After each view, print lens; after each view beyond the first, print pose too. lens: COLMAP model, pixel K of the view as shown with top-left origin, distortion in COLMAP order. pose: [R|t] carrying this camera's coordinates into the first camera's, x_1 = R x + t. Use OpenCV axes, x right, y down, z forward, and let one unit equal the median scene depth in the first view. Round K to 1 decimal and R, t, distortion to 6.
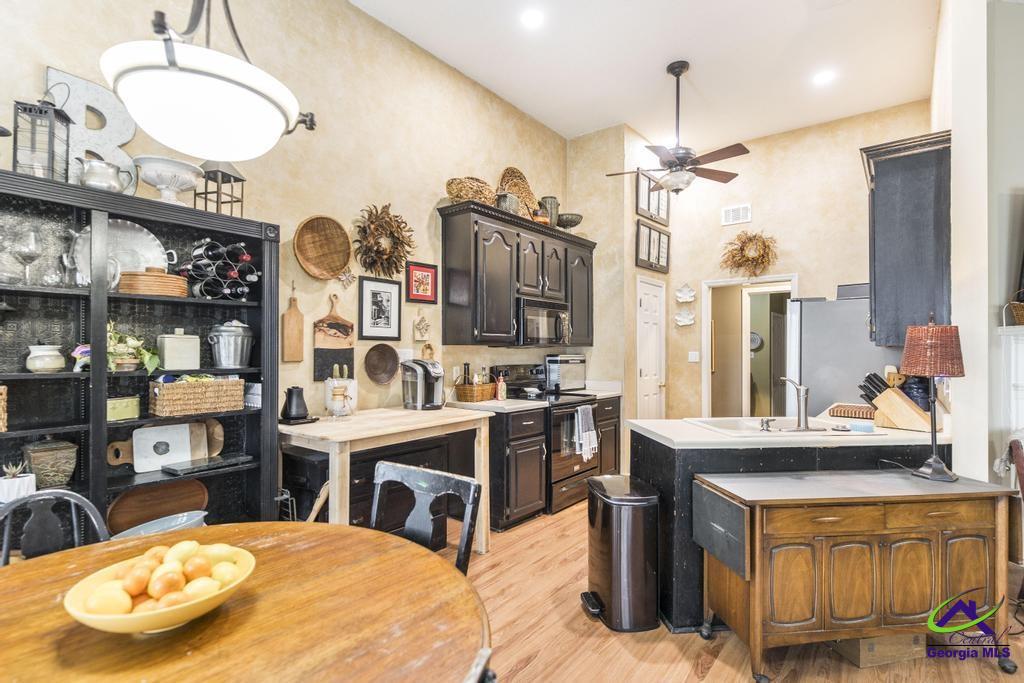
lens RADIAL K [[502.2, 0, 506.6], [0, 502.2, 349.4], [0, 0, 1]] dist [-0.002612, 0.001406]
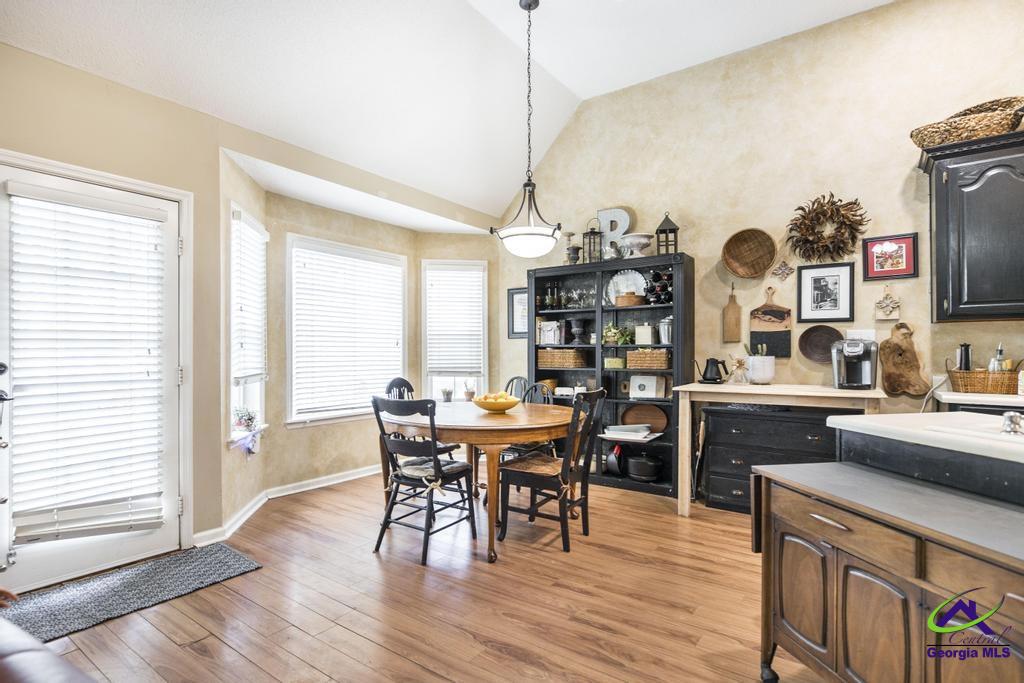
lens RADIAL K [[502.2, 0, 509.9], [0, 502.2, 349.8], [0, 0, 1]] dist [-0.002612, 0.001406]
pose [[0.059464, -0.008855, -0.998191, 0.780600], [0.000415, 0.999961, -0.008846, 0.050255], [0.998230, 0.000112, 0.059466, 0.273743]]
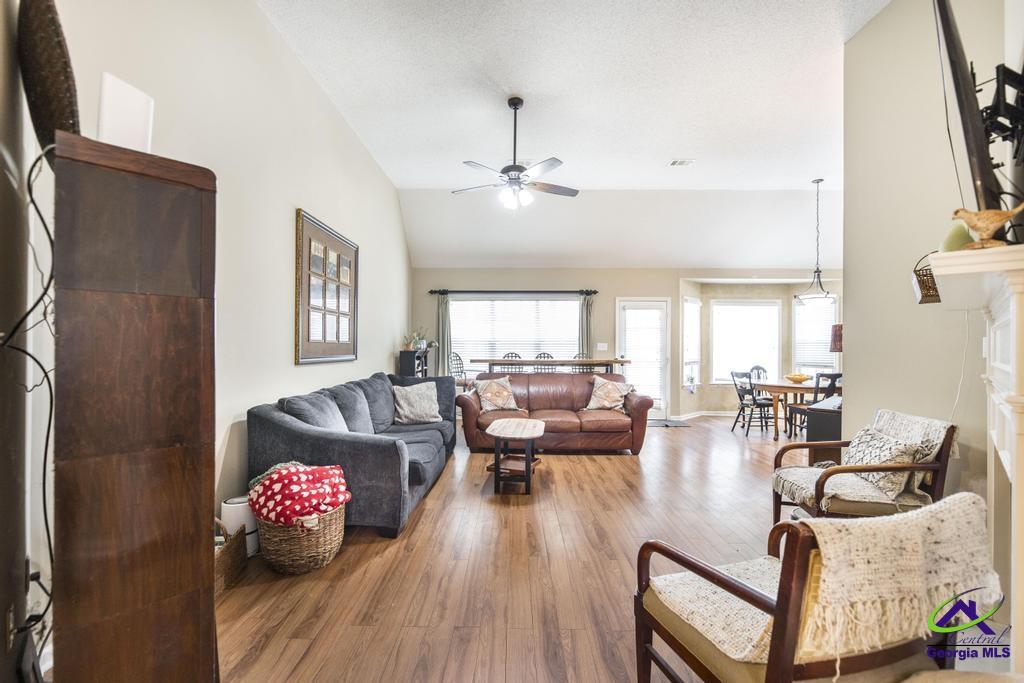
lens RADIAL K [[434.4, 0, 518.7], [0, 434.4, 344.2], [0, 0, 1]] dist [-0.000191, -0.000112]
pose [[-0.776696, -0.014139, -0.629717, 1.838953], [-0.008194, 0.999890, -0.012344, 0.036148], [0.629822, -0.004428, -0.776727, 0.986649]]
